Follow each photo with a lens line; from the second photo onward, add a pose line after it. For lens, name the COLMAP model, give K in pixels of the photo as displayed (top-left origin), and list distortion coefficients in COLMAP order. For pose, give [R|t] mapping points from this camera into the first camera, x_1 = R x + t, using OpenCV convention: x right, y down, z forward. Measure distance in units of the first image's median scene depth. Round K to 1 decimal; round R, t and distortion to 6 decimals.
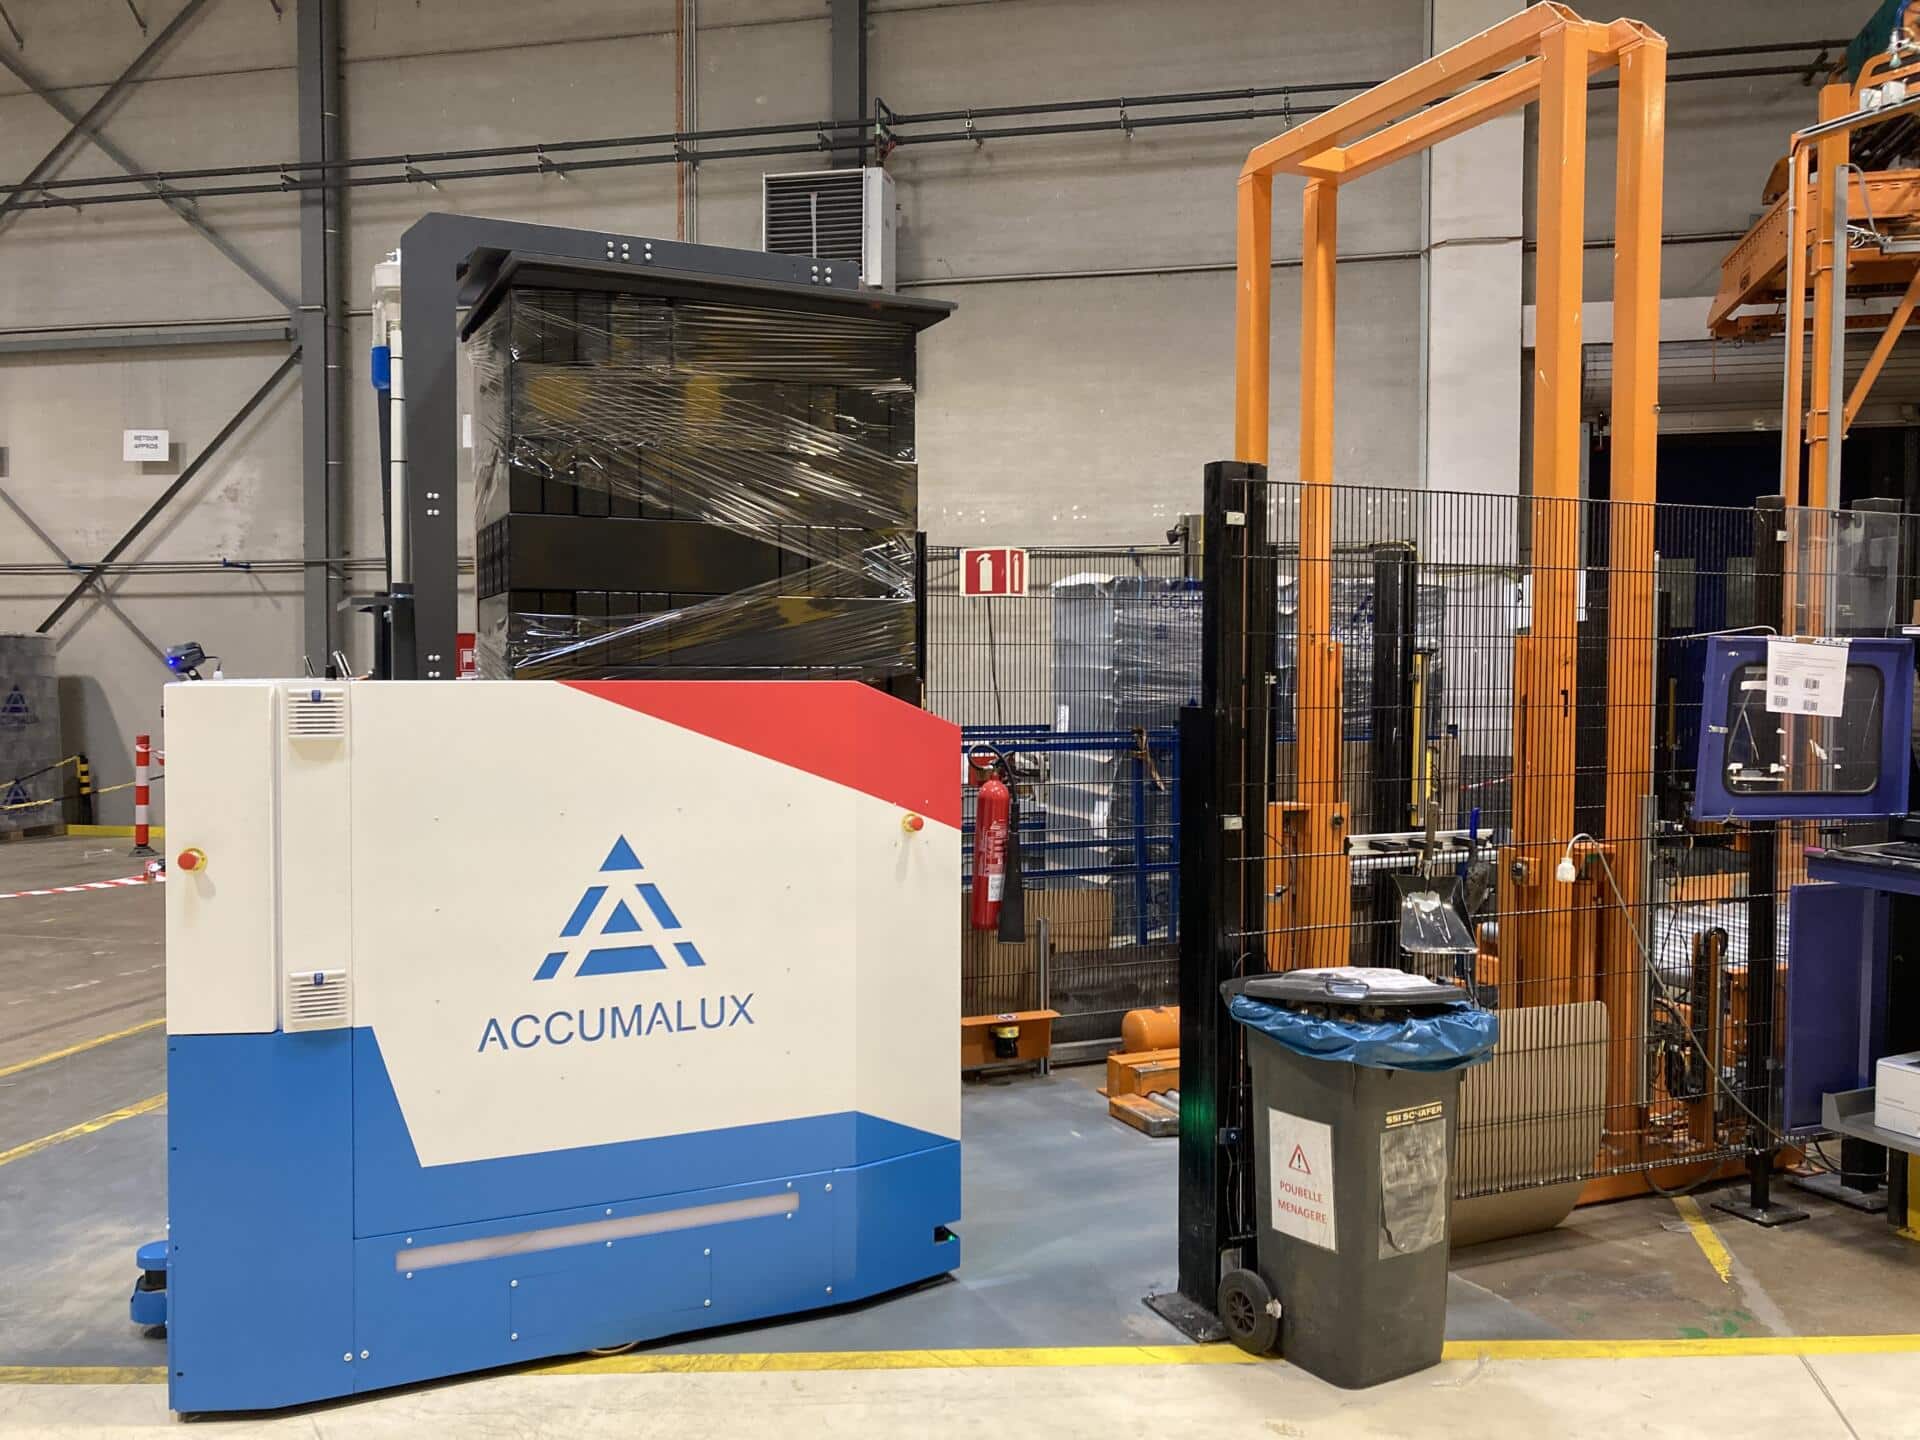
lens RADIAL K [[1578.6, 0, 960.0], [0, 1578.6, 720.0], [0, 0, 1]] dist [0.010958, -0.002870]
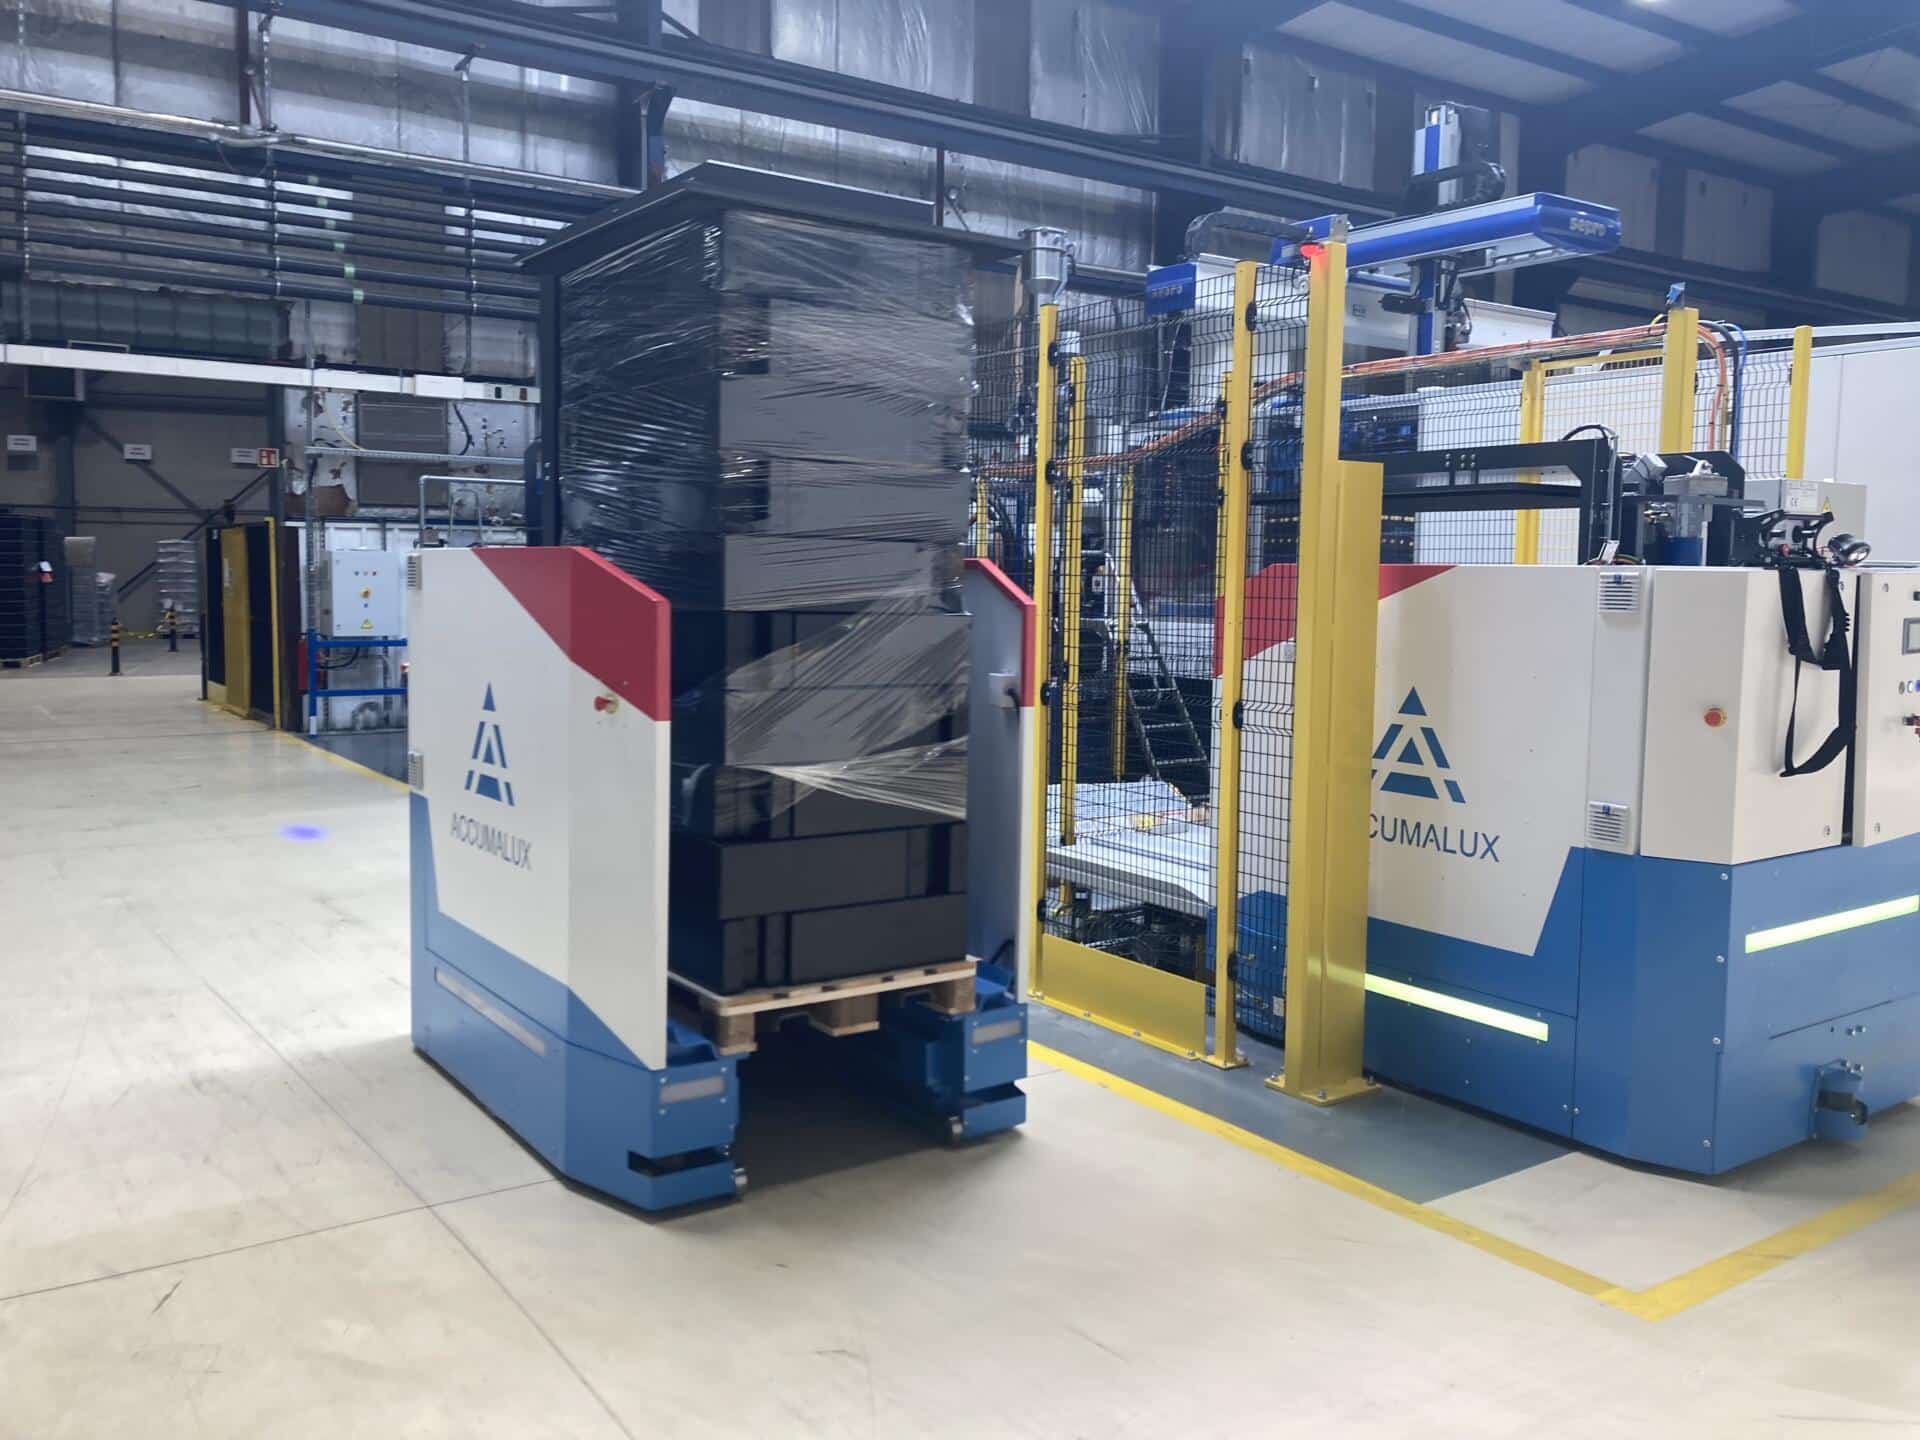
lens RADIAL K [[1578.6, 0, 960.0], [0, 1578.6, 720.0], [0, 0, 1]] dist [0.010958, -0.002870]
pose [[0.081919, 0.086388, -0.992888, 1.021475], [-0.038223, 0.995776, 0.083485, 0.006180], [0.995906, 0.031112, 0.084874, 0.521986]]
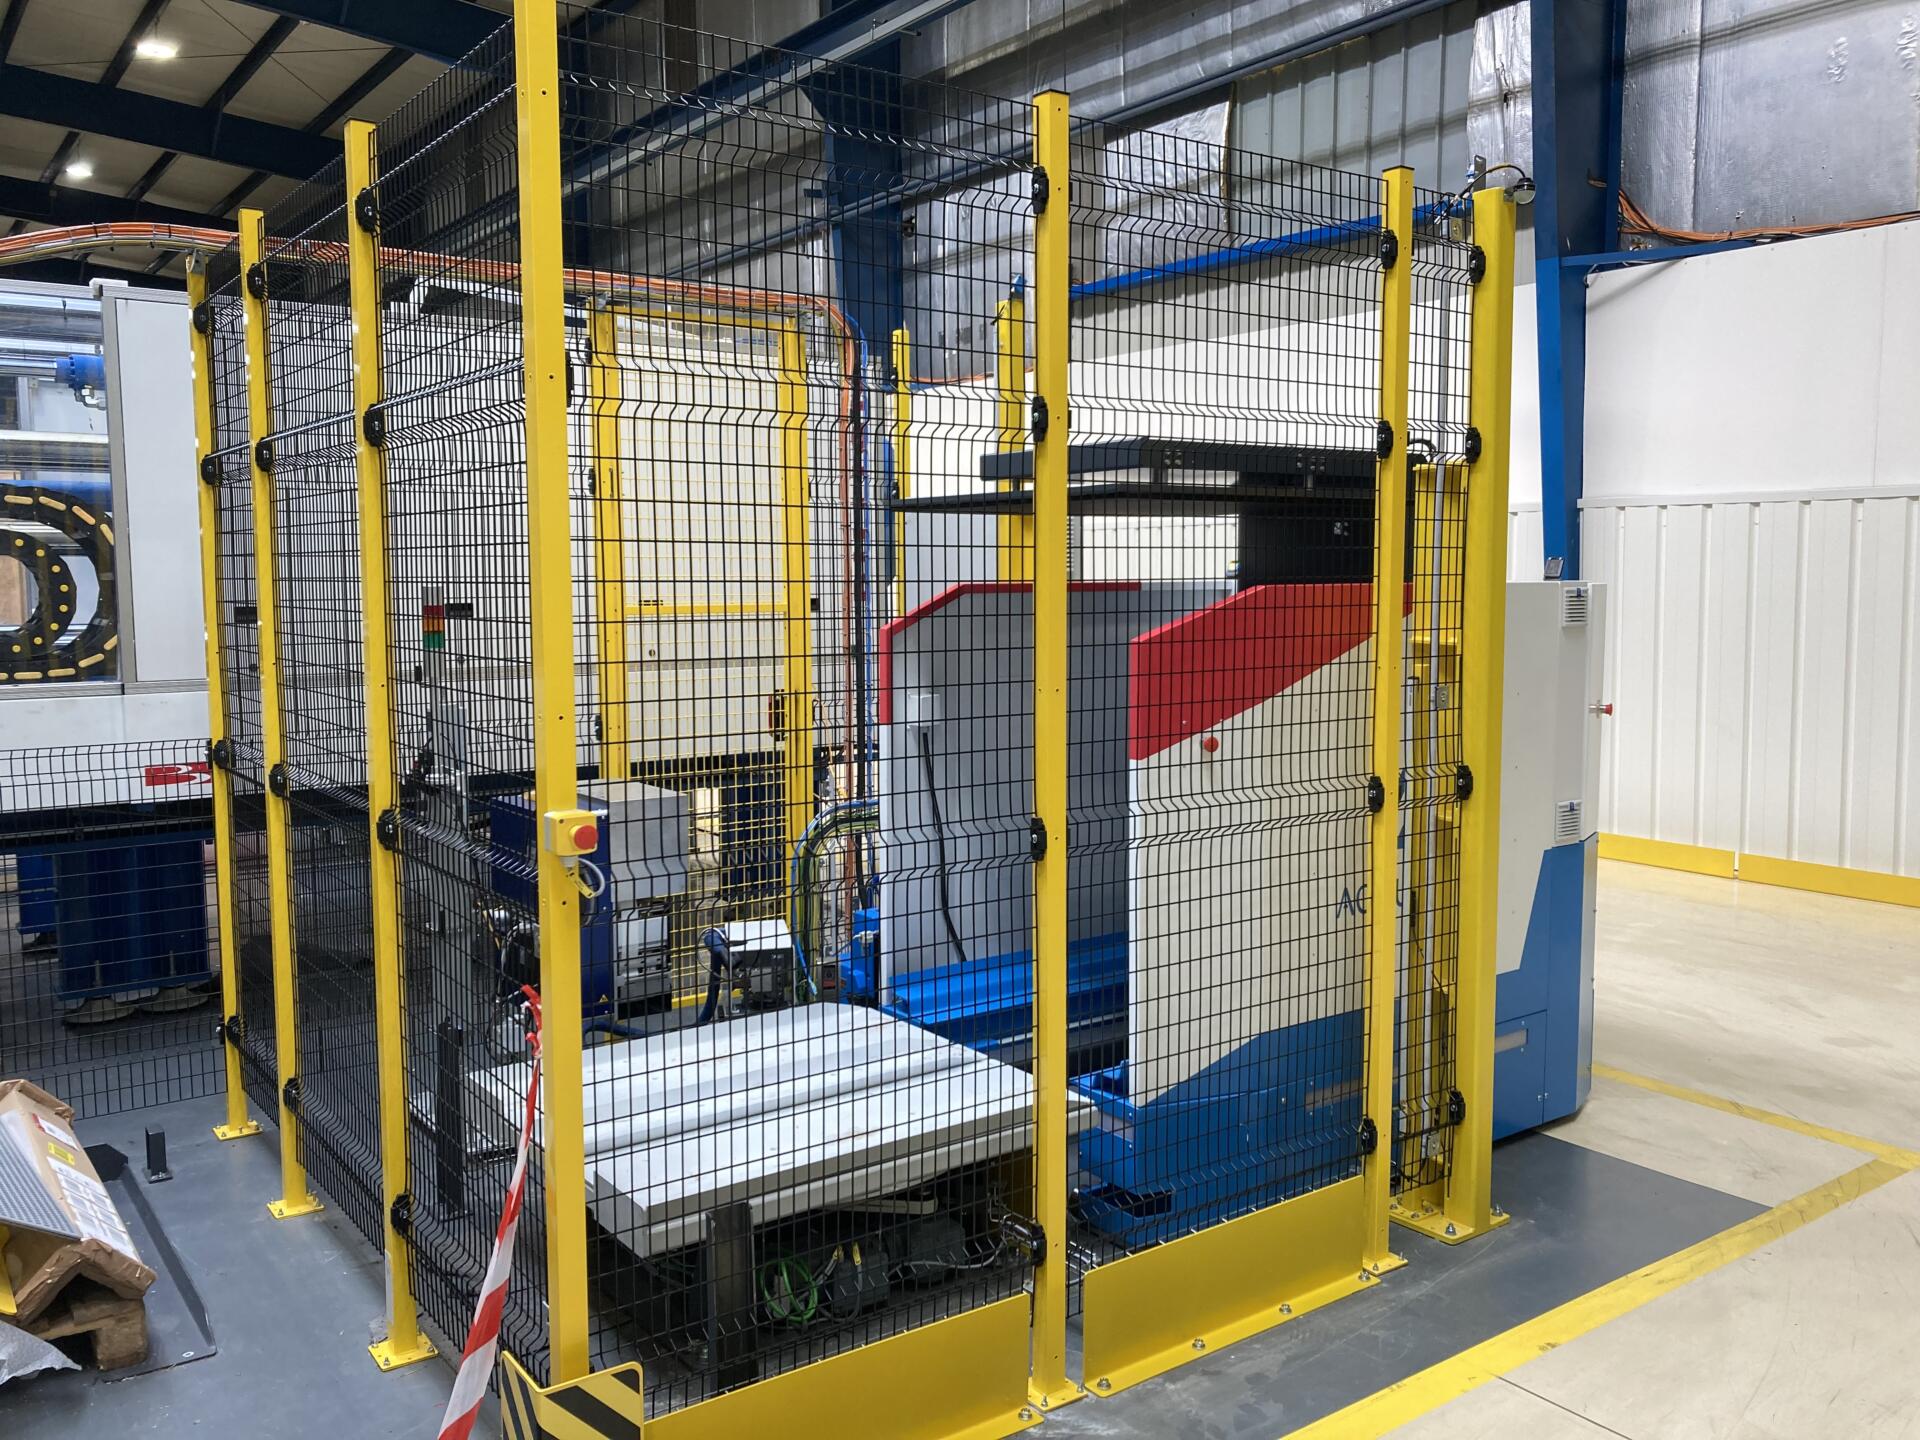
lens RADIAL K [[1578.5, 0, 943.9], [0, 1578.5, 719.9], [0, 0, 1]] dist [0.017662, -0.003428]
pose [[0.995803, -0.031227, 0.086033, -0.637384], [0.024378, 0.996533, 0.079541, -0.030000], [-0.088219, -0.077110, 0.993112, -0.084570]]
